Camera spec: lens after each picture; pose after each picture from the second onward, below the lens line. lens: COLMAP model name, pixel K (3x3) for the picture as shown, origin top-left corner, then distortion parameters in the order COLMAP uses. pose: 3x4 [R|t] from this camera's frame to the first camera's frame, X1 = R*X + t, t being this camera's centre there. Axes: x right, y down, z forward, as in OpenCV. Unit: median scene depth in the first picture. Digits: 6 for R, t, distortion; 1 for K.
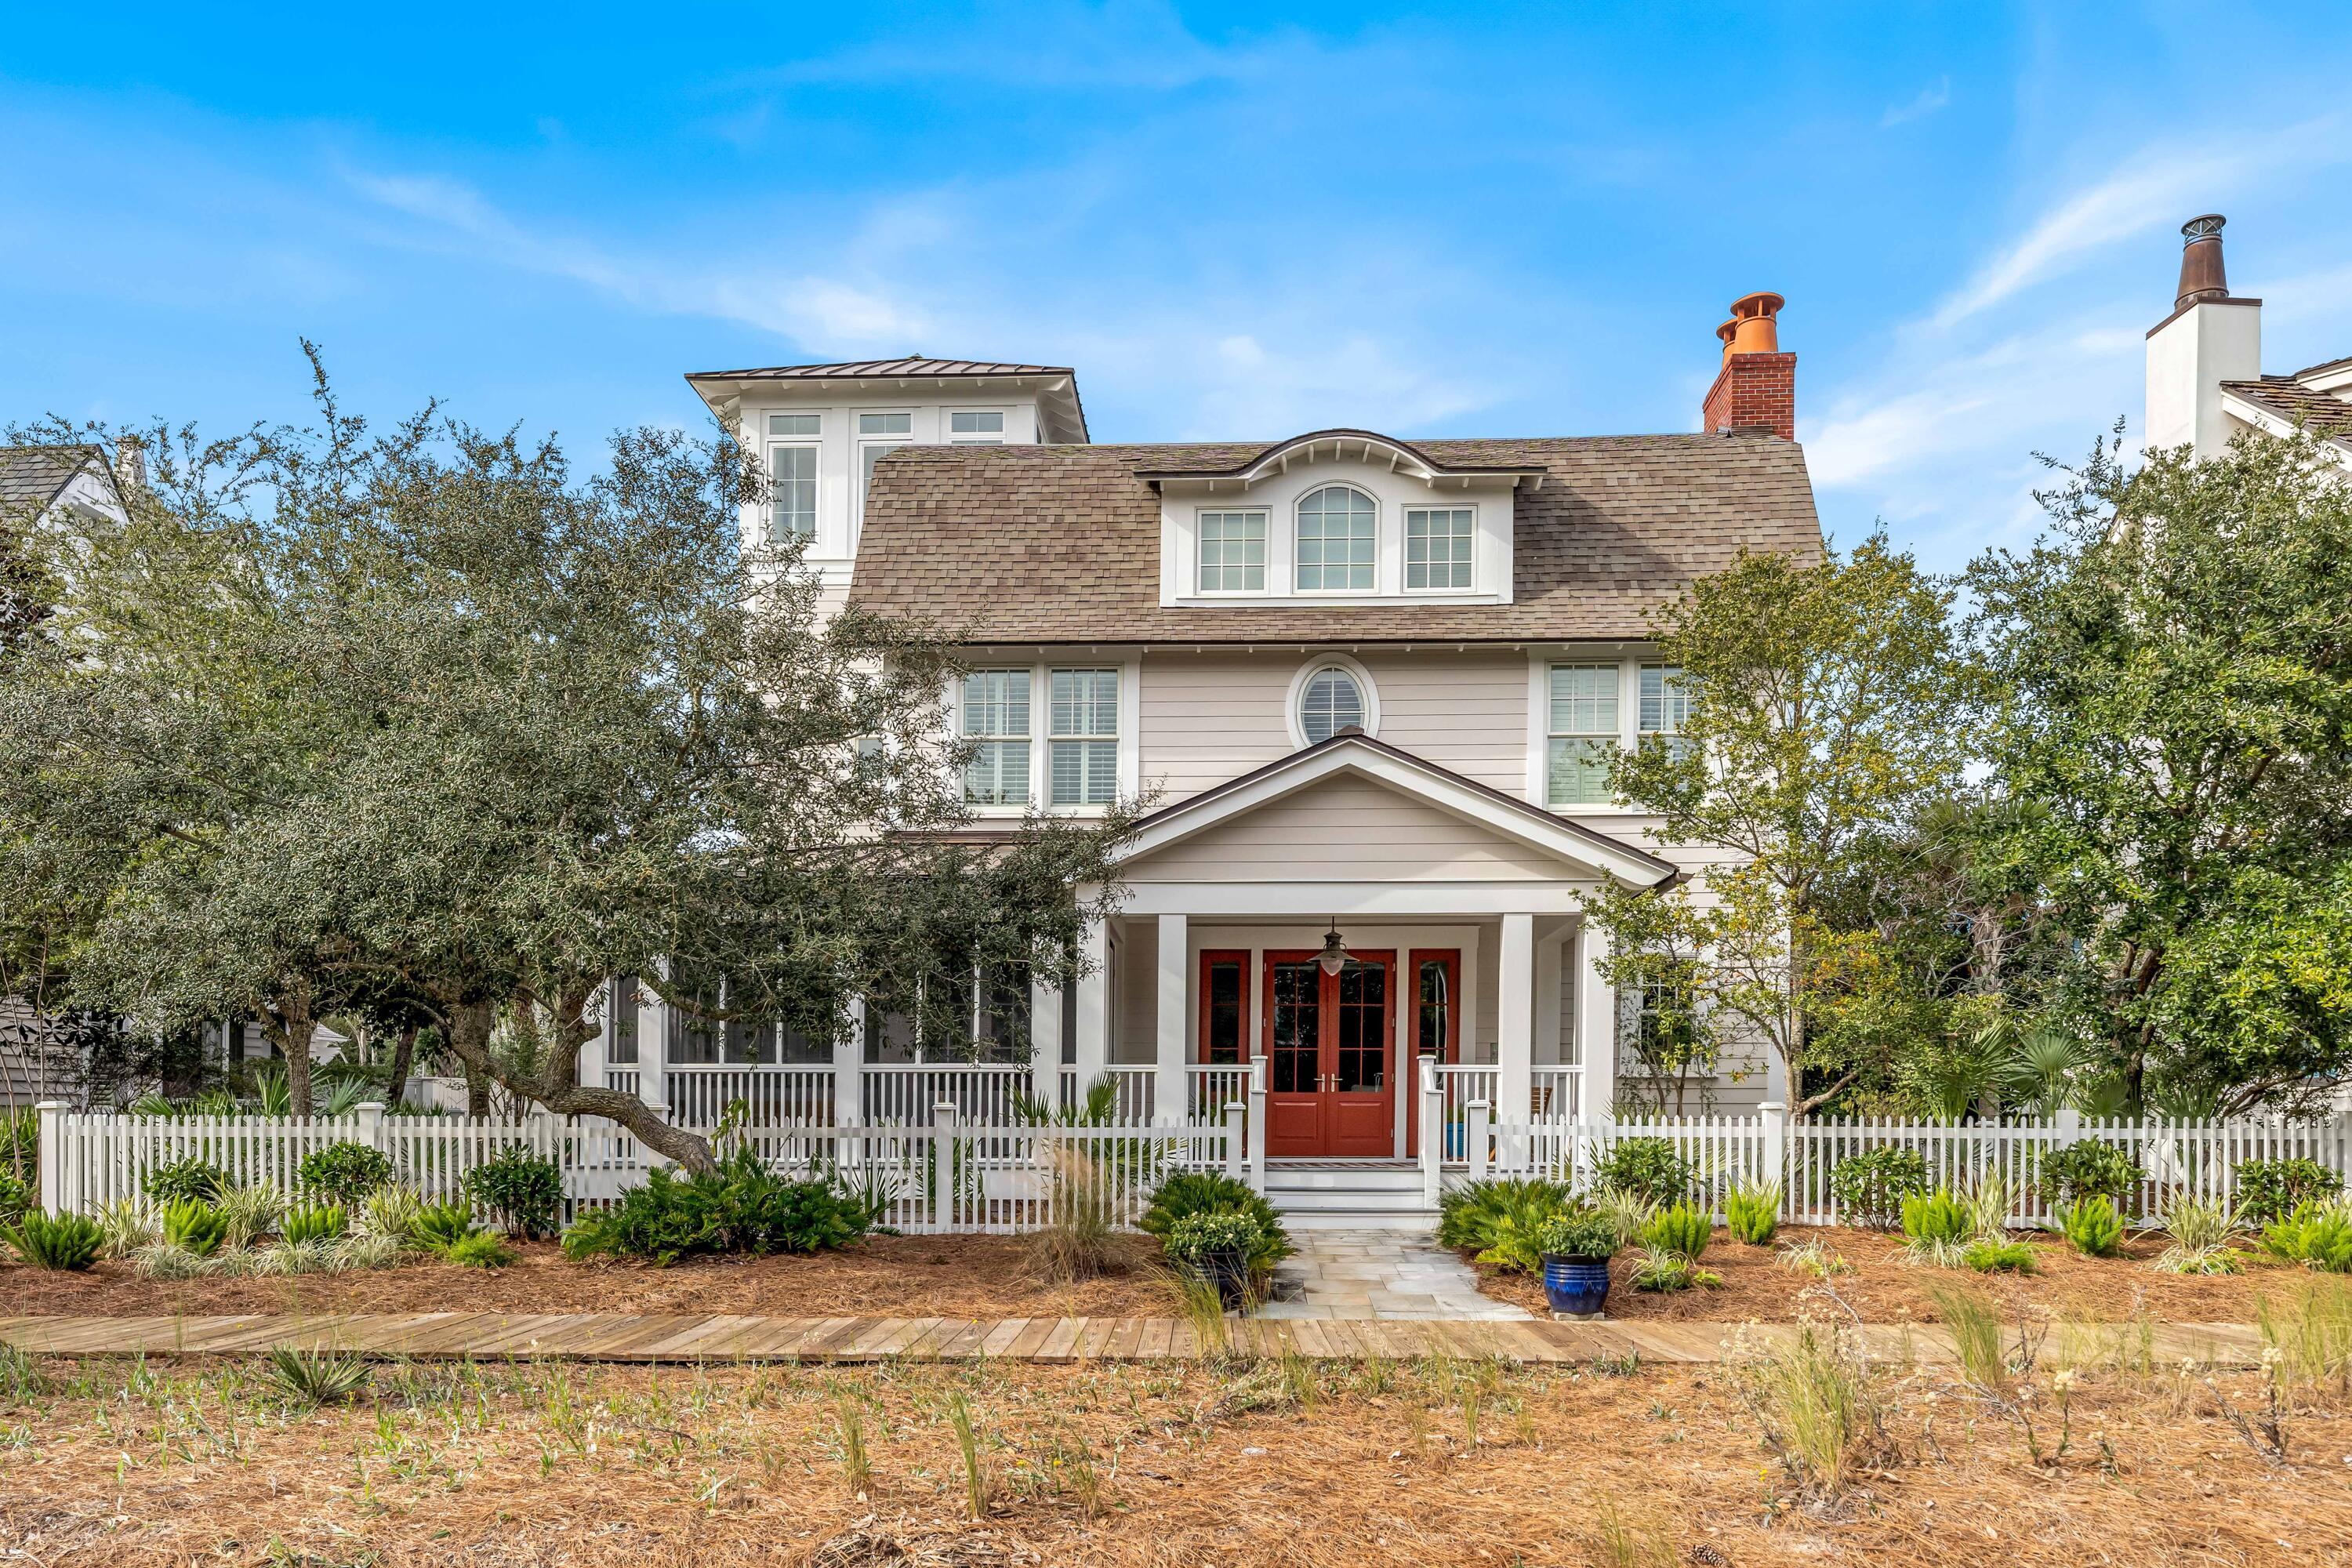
lens RADIAL K [[1644.9, 0, 1185.3], [0, 1644.9, 784.3], [0, 0, 1]] dist [0.015662, -0.005873]
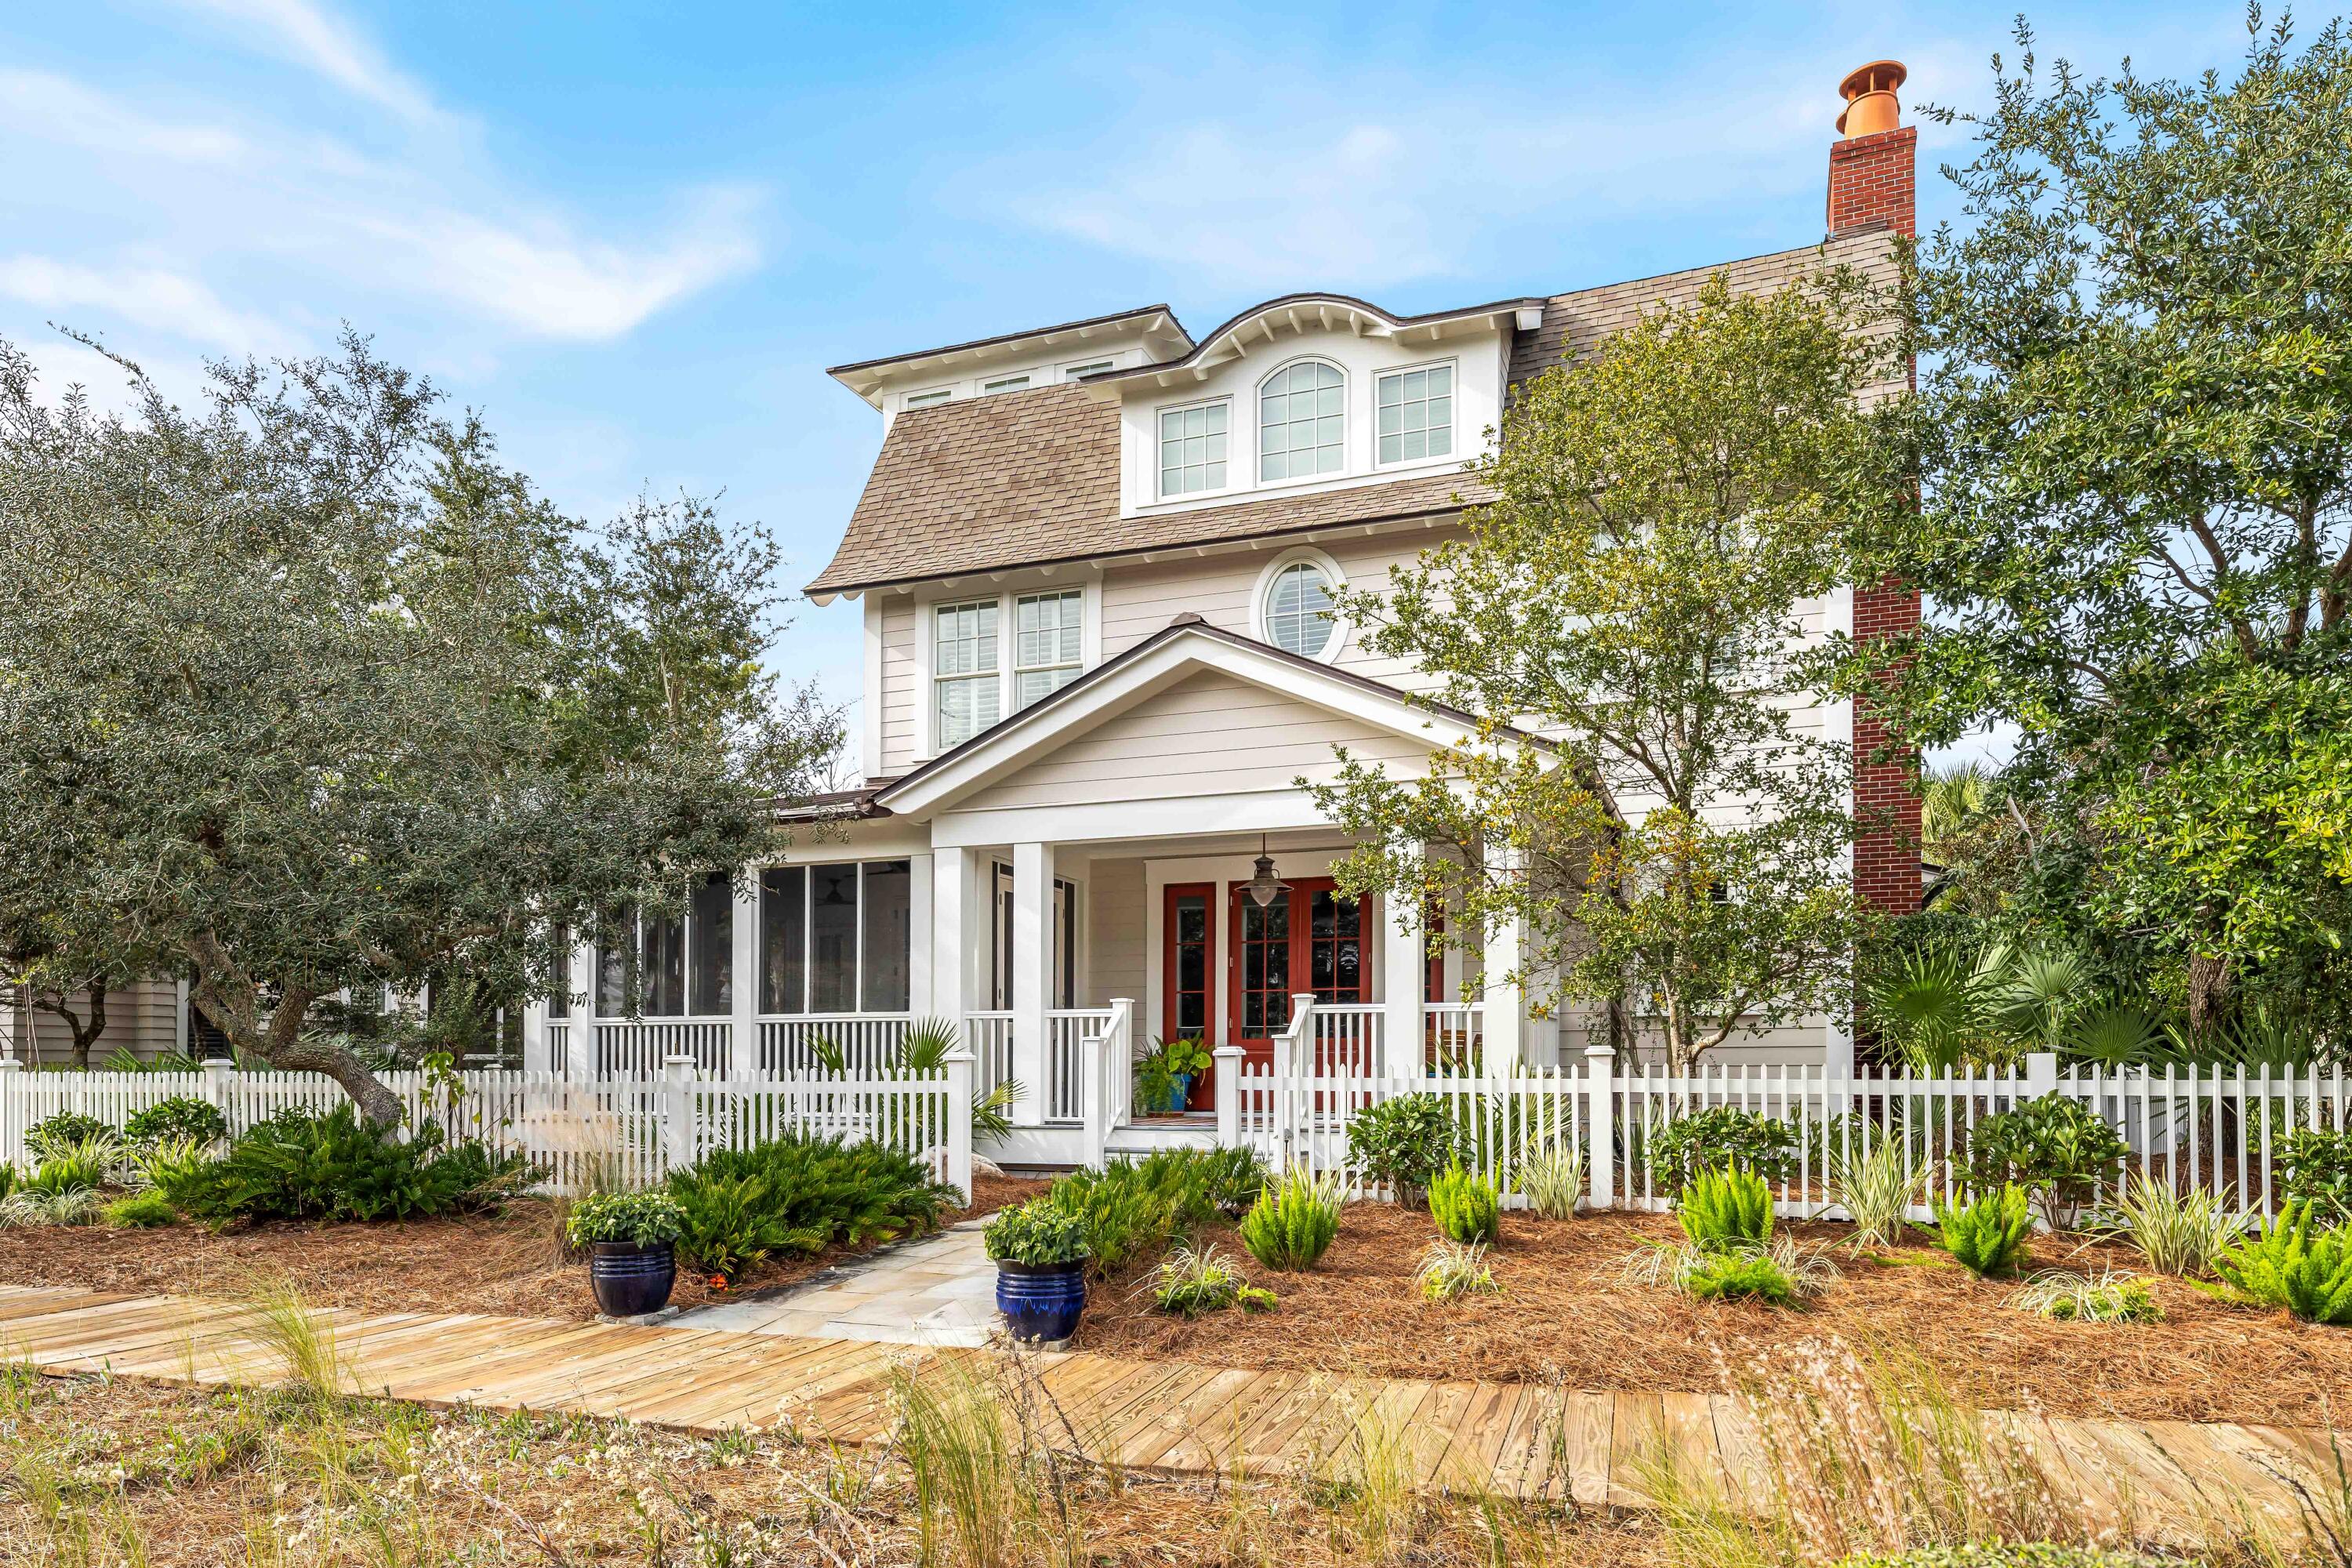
lens RADIAL K [[1522.6, 0, 1074.9], [0, 1522.6, 772.5], [0, 0, 1]] dist [-0.002720, 0.003184]
pose [[0.946673, -0.065286, -0.315511, 0.228597], [0.069440, 0.997584, 0.001928, 0.032700], [0.314623, -0.023734, 0.948920, 0.174800]]
